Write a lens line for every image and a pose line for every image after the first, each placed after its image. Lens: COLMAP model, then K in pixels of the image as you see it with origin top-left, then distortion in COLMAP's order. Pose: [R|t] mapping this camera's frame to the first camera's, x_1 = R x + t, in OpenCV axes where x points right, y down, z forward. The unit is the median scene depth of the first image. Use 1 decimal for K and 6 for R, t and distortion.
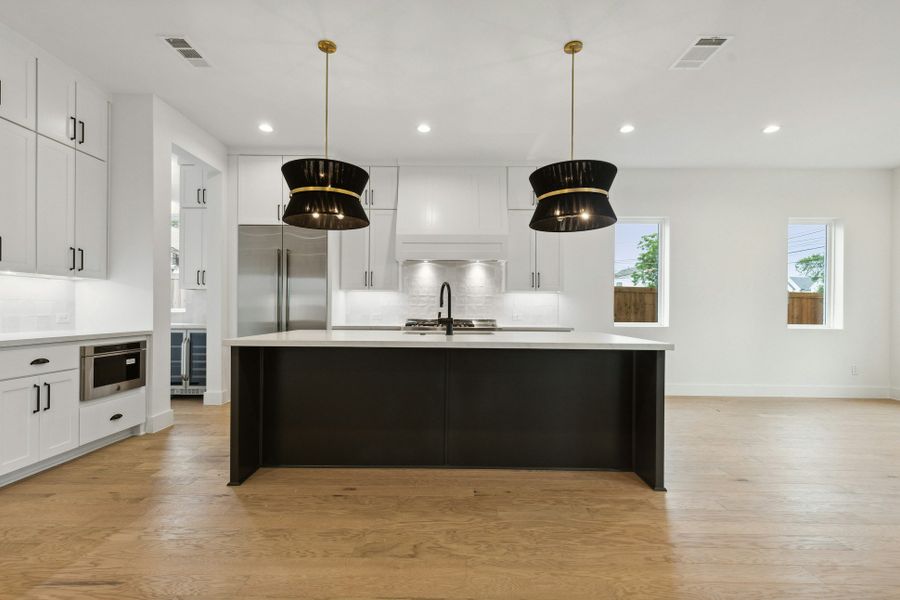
lens RADIAL K [[413.0, 0, 449.9], [0, 413.0, 311.1], [0, 0, 1]] dist [0.016341, -0.002340]
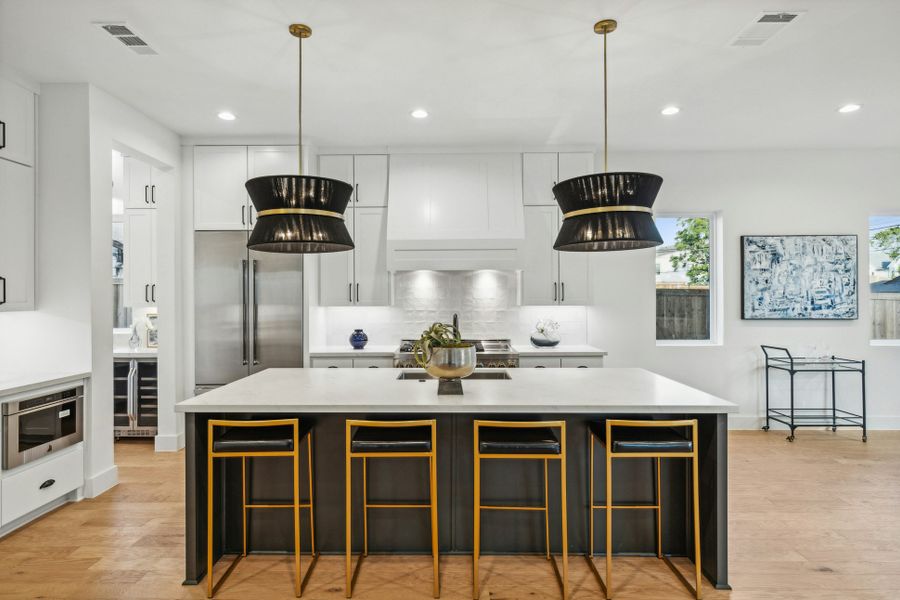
lens RADIAL K [[498.8, 0, 446.6], [0, 498.8, 298.6], [0, 0, 1]] dist [0.007280, 0.002795]
pose [[0.999885, -0.011743, -0.009561, -0.005905], [0.011736, 0.999931, -0.000822, -0.093103], [0.009570, 0.000710, 0.999954, 0.024687]]
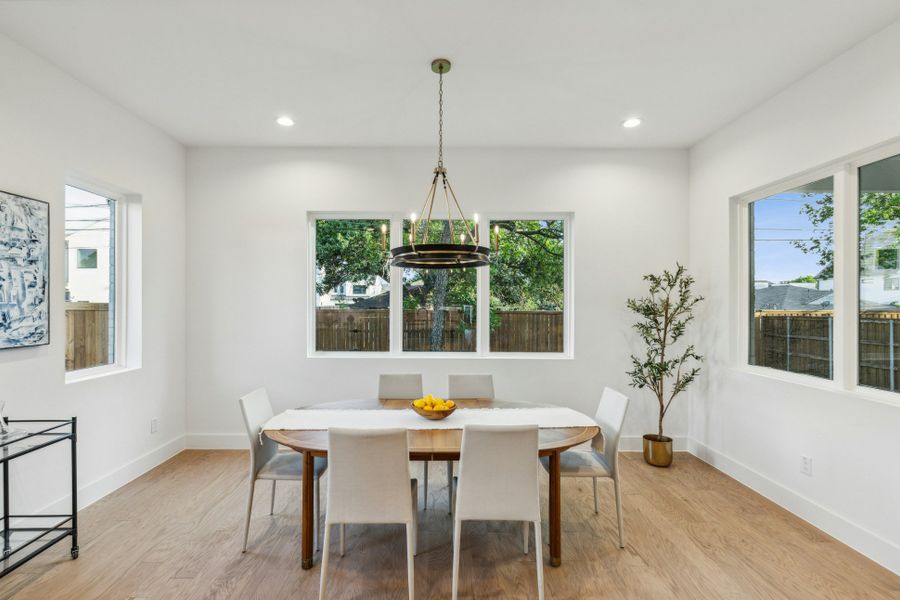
lens RADIAL K [[427.7, 0, 448.2], [0, 427.7, 302.4], [0, 0, 1]] dist [0.003756, 0.002012]
pose [[0.003286, -0.007612, 0.999966, 0.434884], [-0.000530, 0.999971, 0.007614, -0.099260], [-0.999994, -0.000555, 0.003282, 0.802998]]
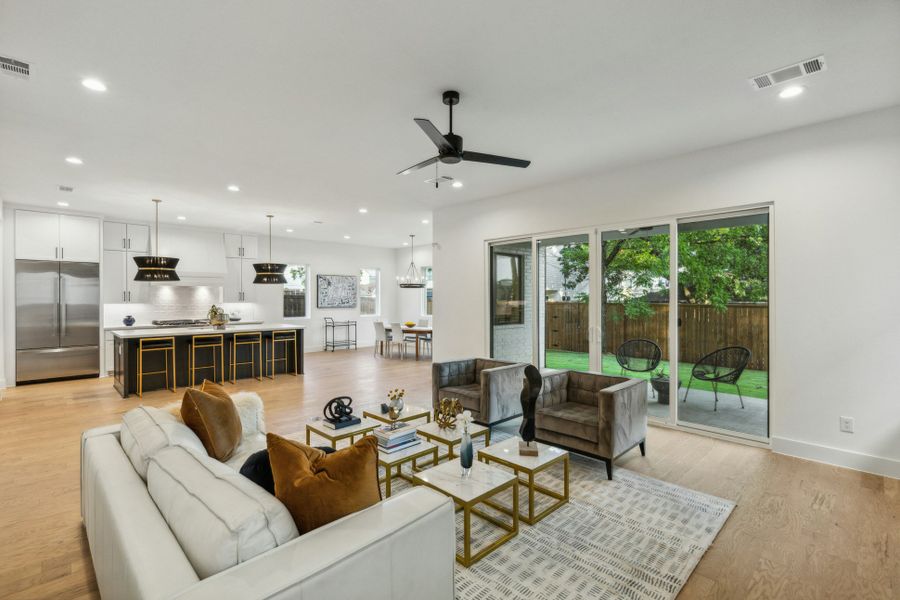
lens RADIAL K [[427.7, 0, 452.4], [0, 427.7, 300.4], [0, 0, 1]] dist [0.003756, 0.002012]
pose [[0.716305, -0.011830, 0.697687, -0.654663], [0.009705, 0.999928, 0.006992, -0.090329], [-0.697720, 0.001762, 0.716369, -1.483136]]
